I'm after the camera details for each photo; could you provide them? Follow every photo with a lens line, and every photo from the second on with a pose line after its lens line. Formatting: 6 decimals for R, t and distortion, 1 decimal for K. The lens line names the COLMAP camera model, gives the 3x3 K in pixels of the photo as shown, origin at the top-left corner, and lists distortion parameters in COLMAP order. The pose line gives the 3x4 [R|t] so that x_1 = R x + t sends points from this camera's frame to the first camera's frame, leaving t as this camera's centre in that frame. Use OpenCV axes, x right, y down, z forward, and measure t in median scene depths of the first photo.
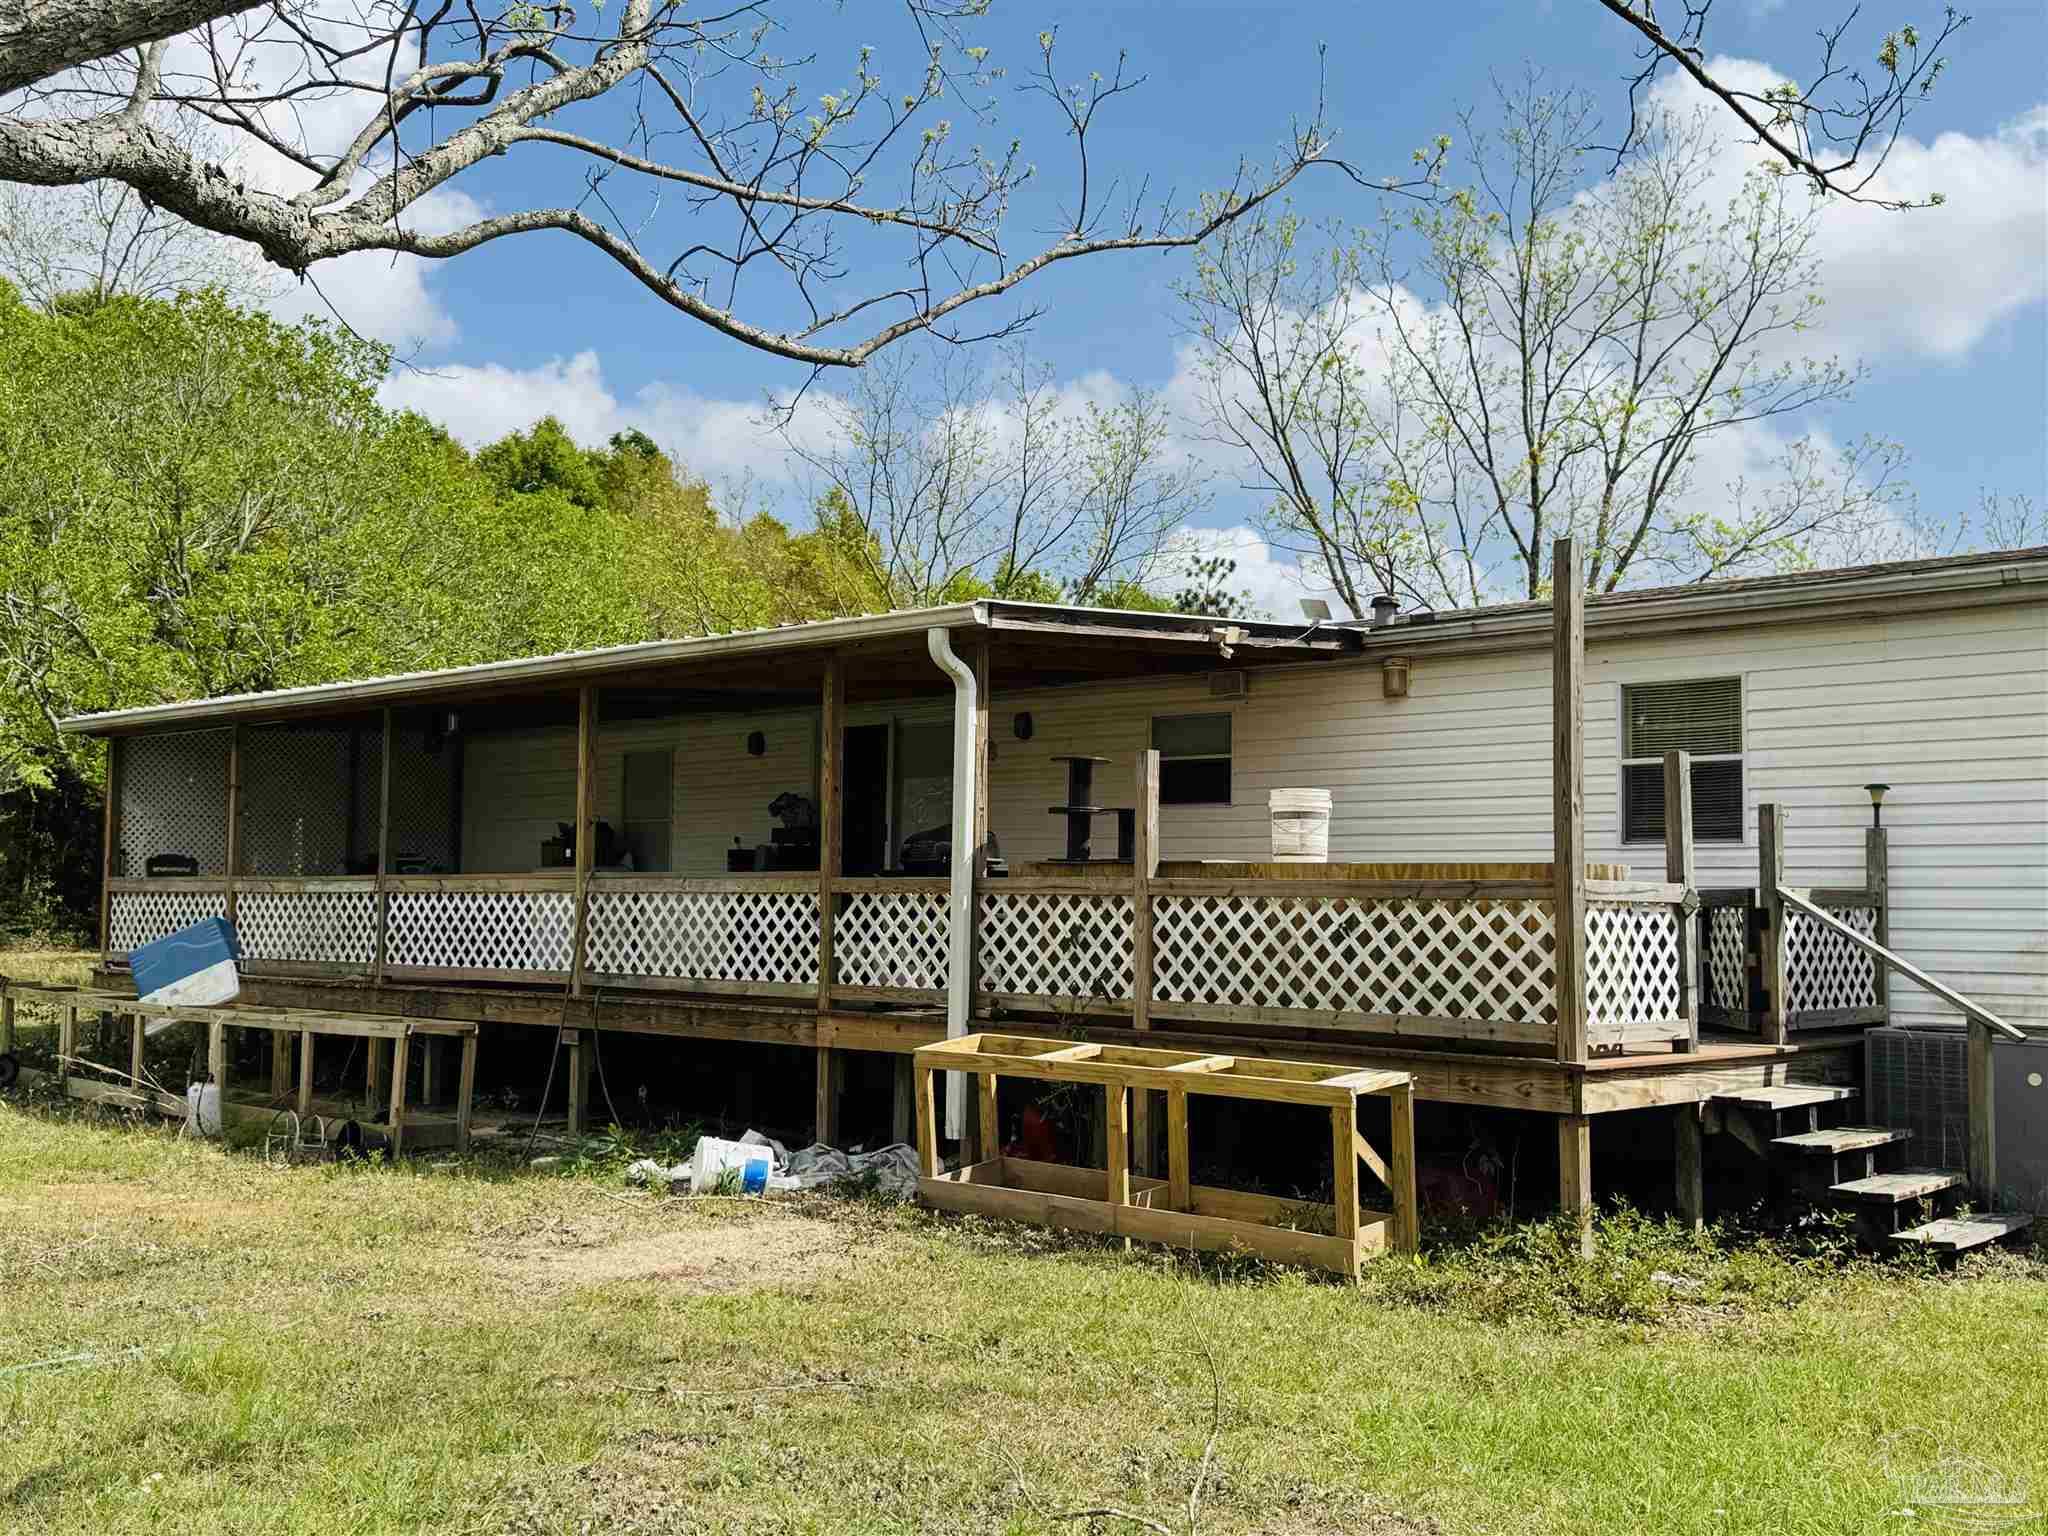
lens RADIAL K [[2046.3, 0, 1006.4], [0, 2046.3, 768.5], [0, 0, 1]] dist [0.085756, 0.000000]
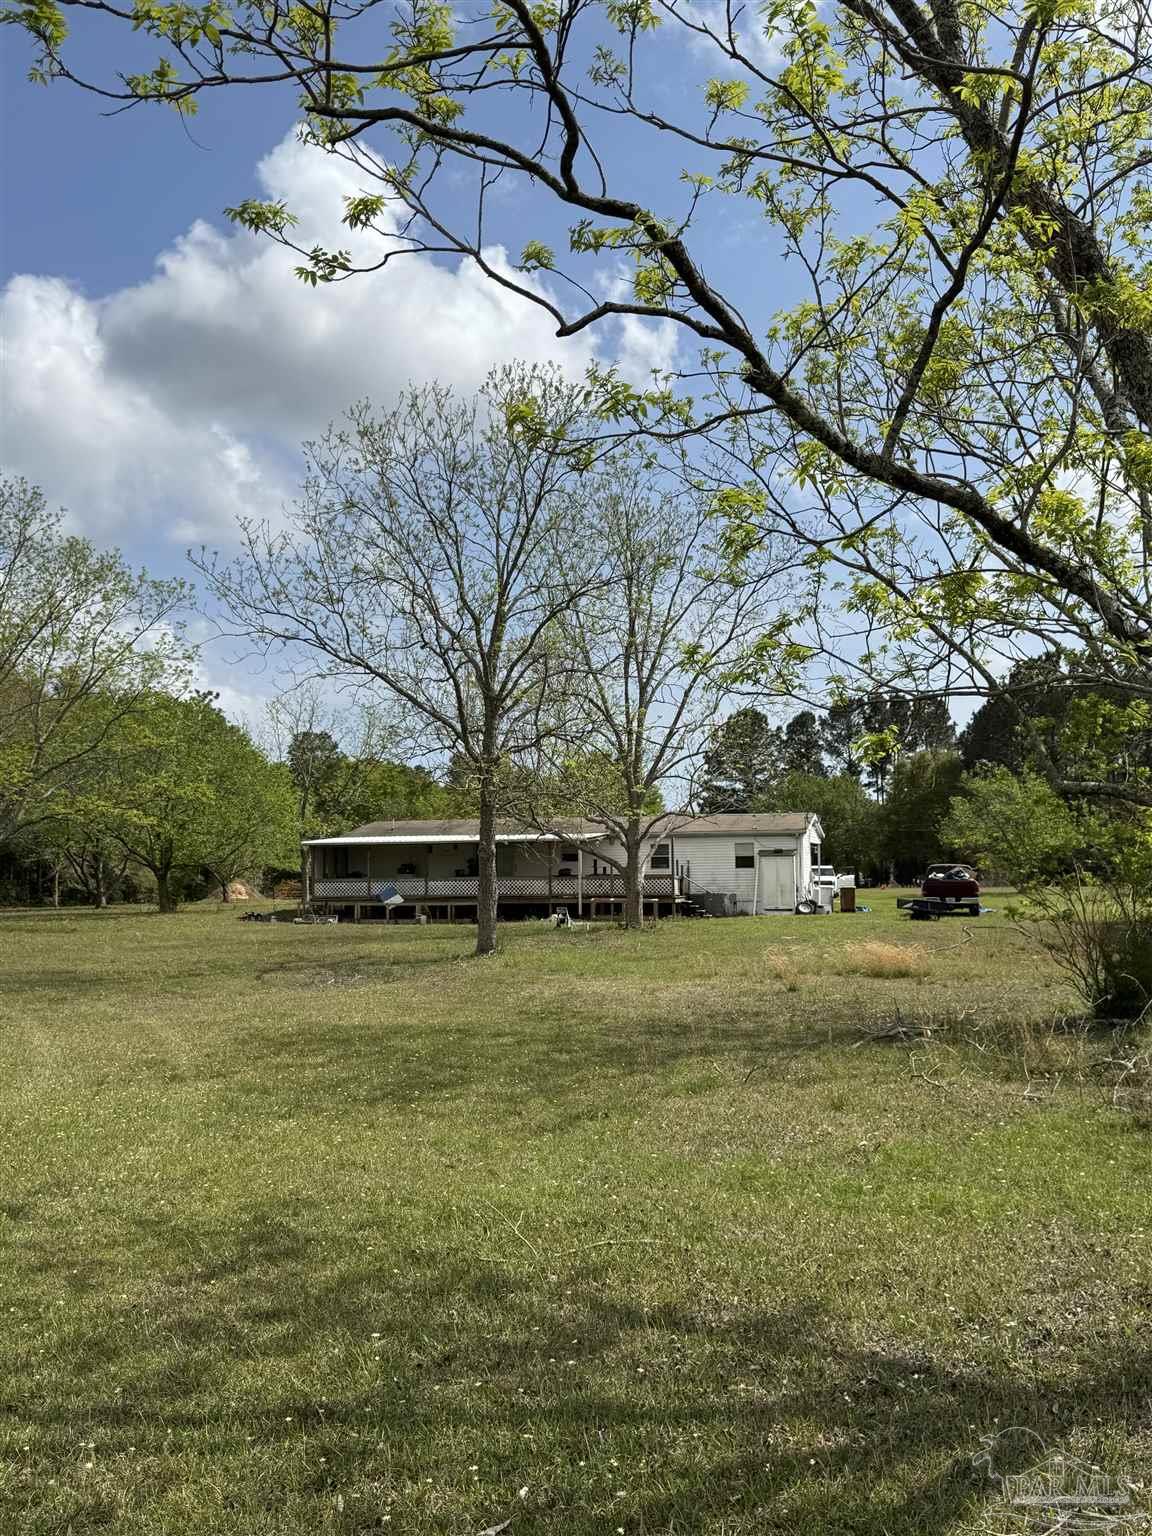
lens RADIAL K [[1534.7, 0, 569.1], [0, 1534.7, 773.0], [0, 0, 1]] dist [0.085756, 0.000000]
pose [[0.876363, 0.009183, 0.481565, -2.913912], [-0.011839, 0.999927, 0.002478, -0.353848], [-0.481507, -0.007873, 0.876407, -4.020382]]
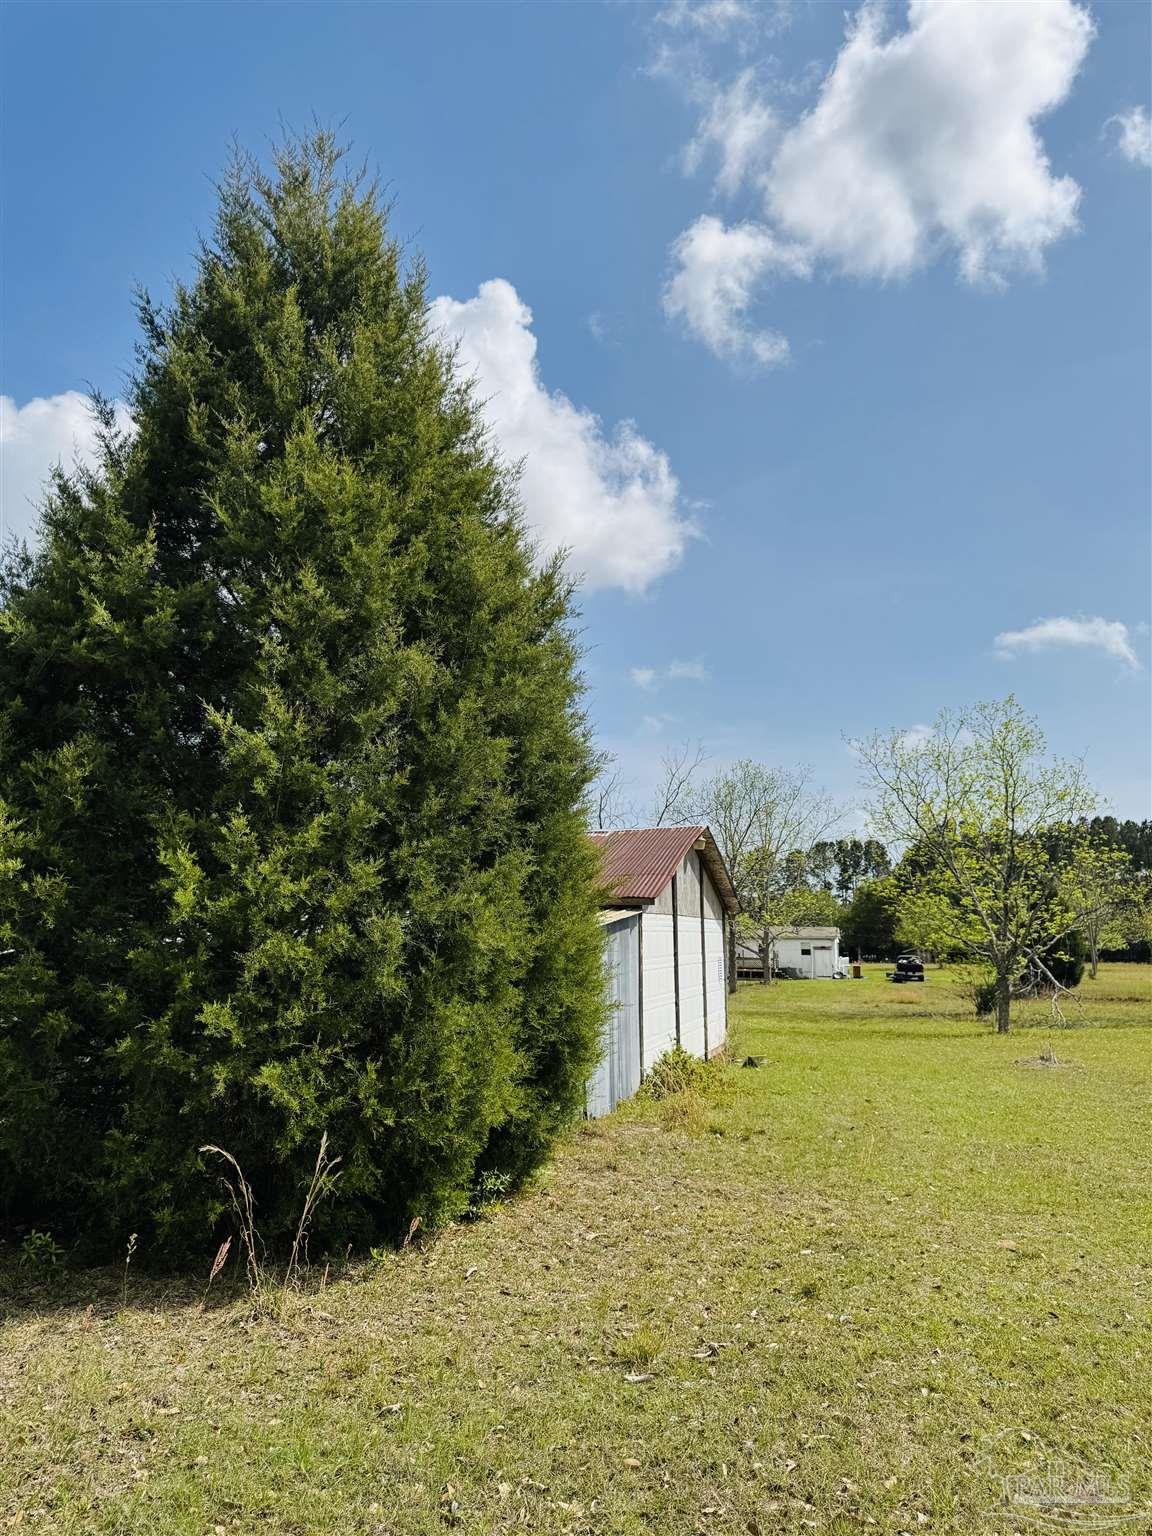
lens RADIAL K [[1093.8, 0, 548.3], [0, 1093.8, 743.3], [0, 0, 1]] dist [0.027434, -0.038435]
pose [[0.897138, 0.071763, 0.435883, -5.223041], [-0.025171, 0.993418, -0.111747, -0.629443], [-0.441033, 0.089281, 0.893039, -6.165289]]
